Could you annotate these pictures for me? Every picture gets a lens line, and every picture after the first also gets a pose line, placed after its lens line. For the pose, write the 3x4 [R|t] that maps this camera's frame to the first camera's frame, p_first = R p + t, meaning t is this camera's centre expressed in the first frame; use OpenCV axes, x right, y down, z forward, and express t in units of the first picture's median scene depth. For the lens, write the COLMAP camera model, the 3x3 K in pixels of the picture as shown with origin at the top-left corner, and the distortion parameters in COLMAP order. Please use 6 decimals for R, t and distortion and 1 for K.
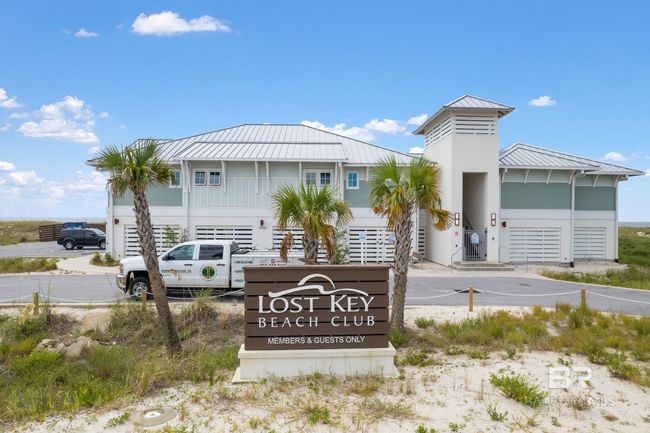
lens RADIAL K [[413.6, 0, 326.4], [0, 413.6, 218.0], [0, 0, 1]] dist [-0.030954, -0.000228]
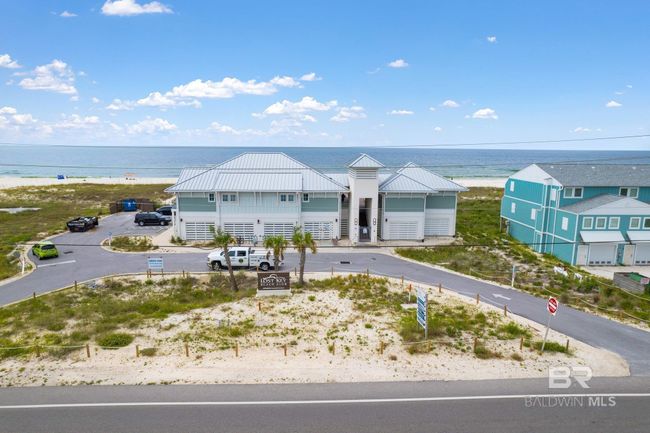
lens RADIAL K [[413.6, 0, 323.3], [0, 413.6, 216.4], [0, 0, 1]] dist [-0.030954, -0.000228]
pose [[0.999965, -0.004921, 0.006811, 0.251975], [0.003700, 0.985616, 0.168963, -0.634091], [-0.007545, -0.168931, 0.985599, -1.705128]]
